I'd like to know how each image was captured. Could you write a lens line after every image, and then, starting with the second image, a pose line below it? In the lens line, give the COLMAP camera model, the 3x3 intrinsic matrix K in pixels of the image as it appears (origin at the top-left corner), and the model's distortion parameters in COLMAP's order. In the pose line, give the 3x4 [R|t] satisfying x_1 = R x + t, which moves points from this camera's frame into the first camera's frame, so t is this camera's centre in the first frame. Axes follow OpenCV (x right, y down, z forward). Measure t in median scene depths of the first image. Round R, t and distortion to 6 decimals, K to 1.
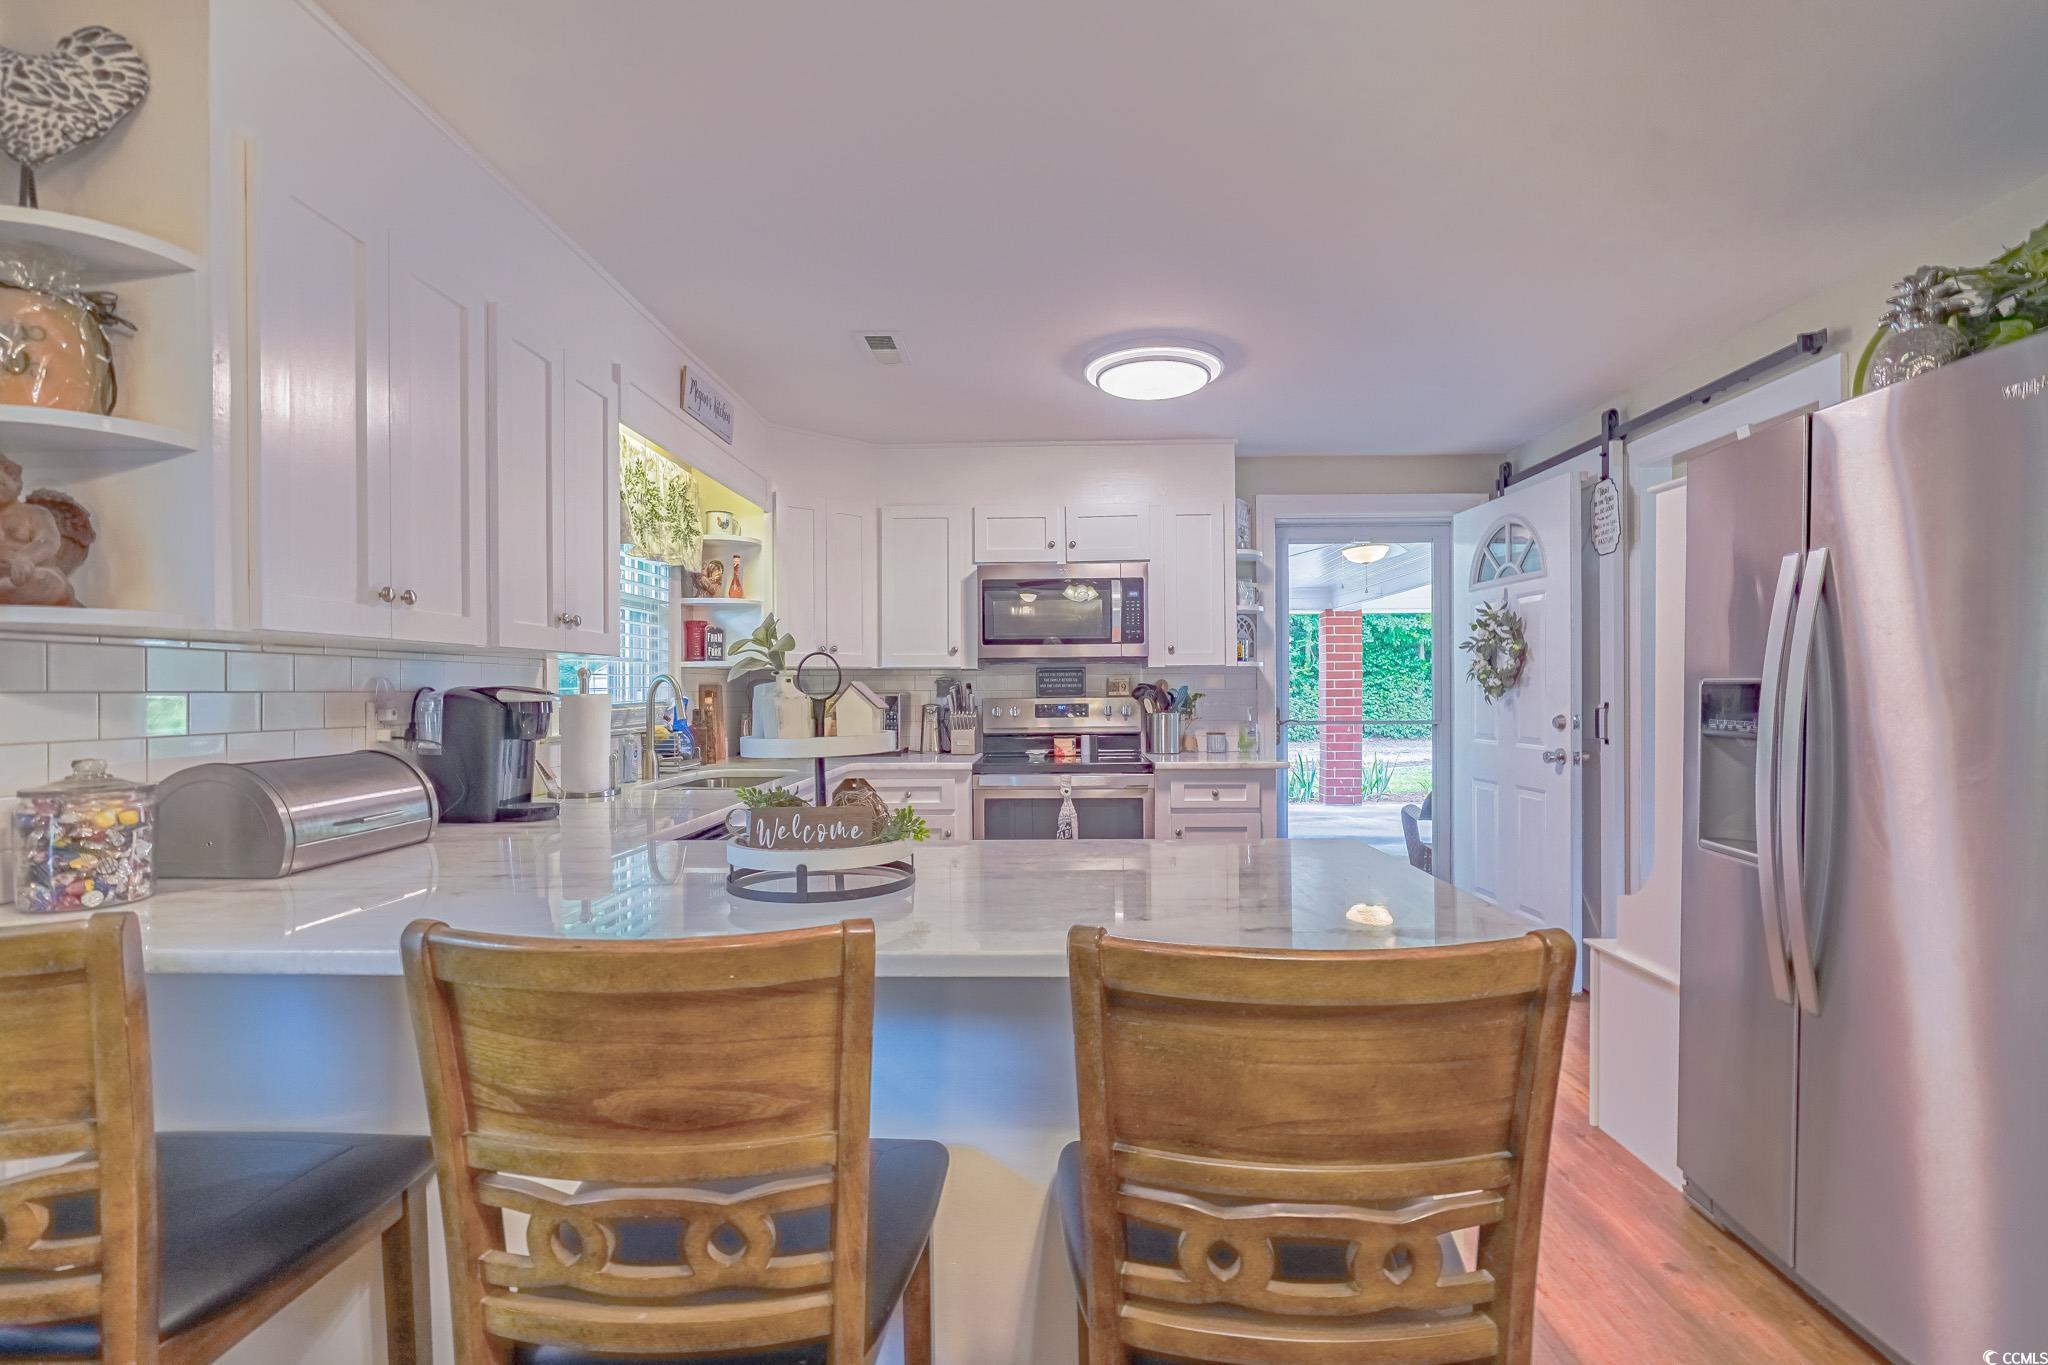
lens RADIAL K [[930.8, 0, 1020.9], [0, 930.8, 689.0], [0, 0, 1]] dist [-0.007257, 0.002261]
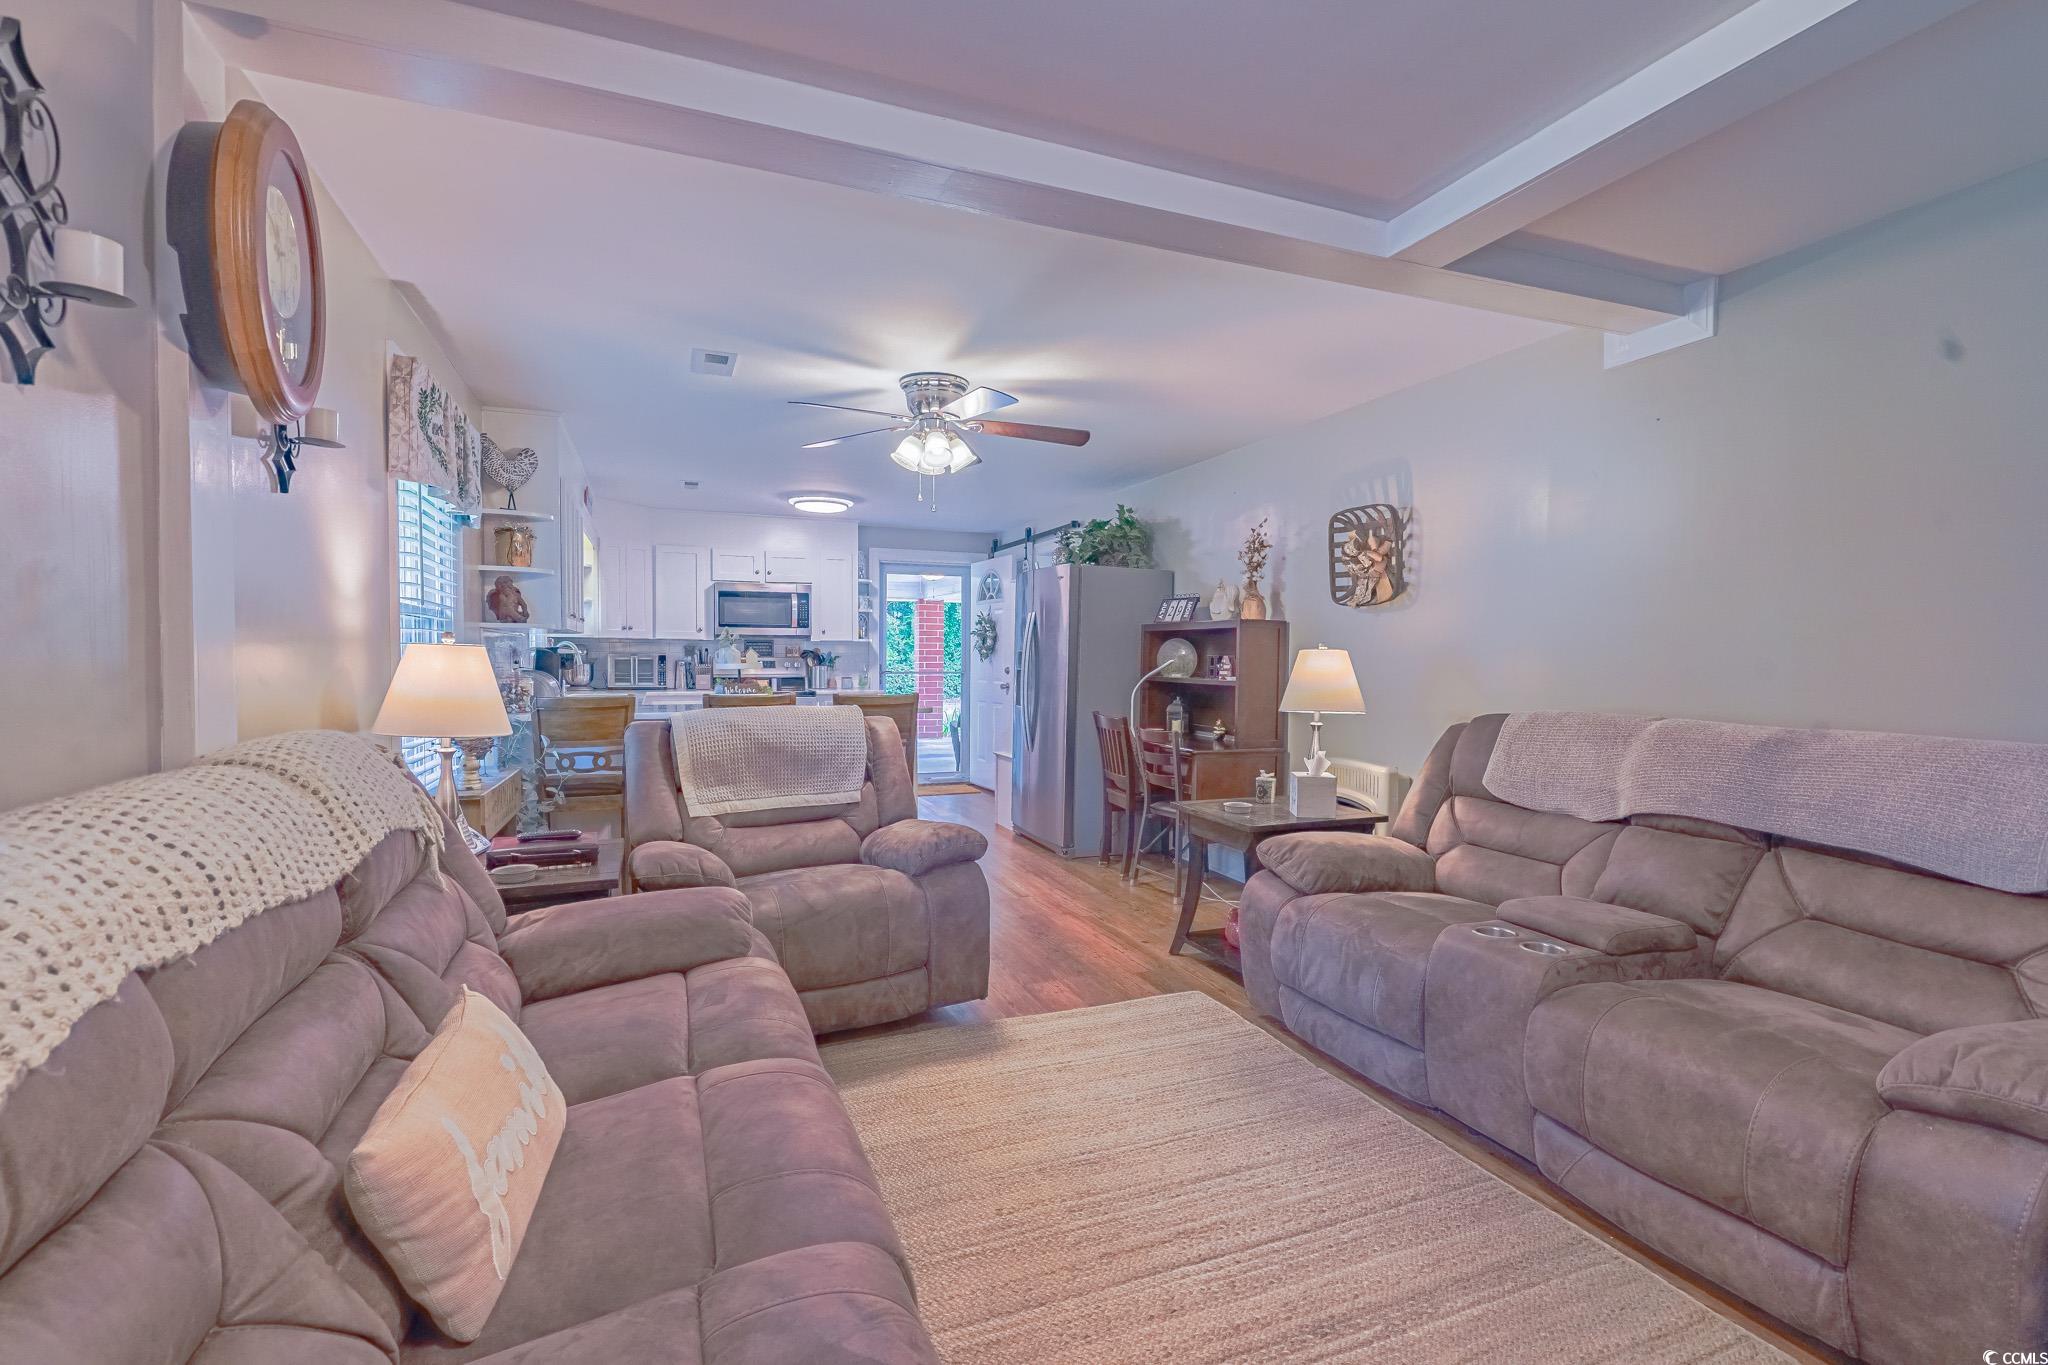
lens RADIAL K [[930.8, 0, 1015.7], [0, 930.8, 675.4], [0, 0, 1]] dist [-0.007257, 0.002261]
pose [[0.920920, 0.002928, 0.389741, -0.222187], [-0.010658, 0.999787, 0.017673, 0.008127], [-0.389606, -0.020430, 0.920755, -0.916822]]
